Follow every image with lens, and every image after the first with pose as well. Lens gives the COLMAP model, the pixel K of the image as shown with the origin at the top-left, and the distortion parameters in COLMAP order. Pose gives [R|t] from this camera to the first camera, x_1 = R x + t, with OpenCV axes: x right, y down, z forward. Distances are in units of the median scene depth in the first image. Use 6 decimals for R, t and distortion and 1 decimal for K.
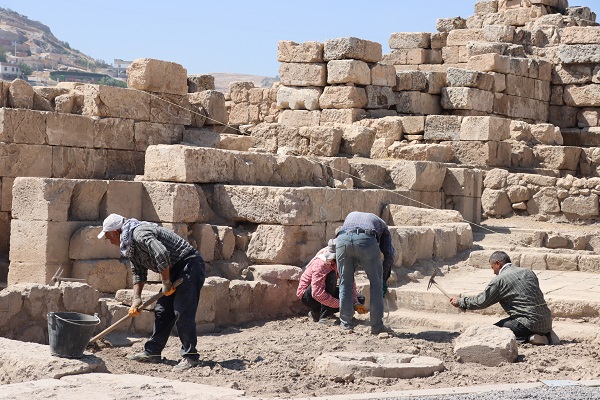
lens RADIAL K [[1403.3, 0, 300.3], [0, 1403.3, 199.9], [0, 0, 1]] dist [0.364938, 0.000000]
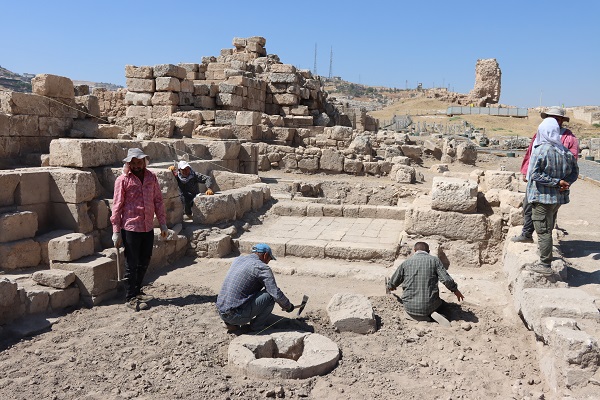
lens RADIAL K [[601.7, 0, 300.9], [0, 601.7, 198.9], [0, 0, 1]] dist [-0.024757, 0.000000]
pose [[0.956006, -0.031429, 0.291658, -0.035169], [0.001991, 0.994916, 0.100687, -0.028426], [-0.293340, -0.095677, 0.951208, 0.274432]]
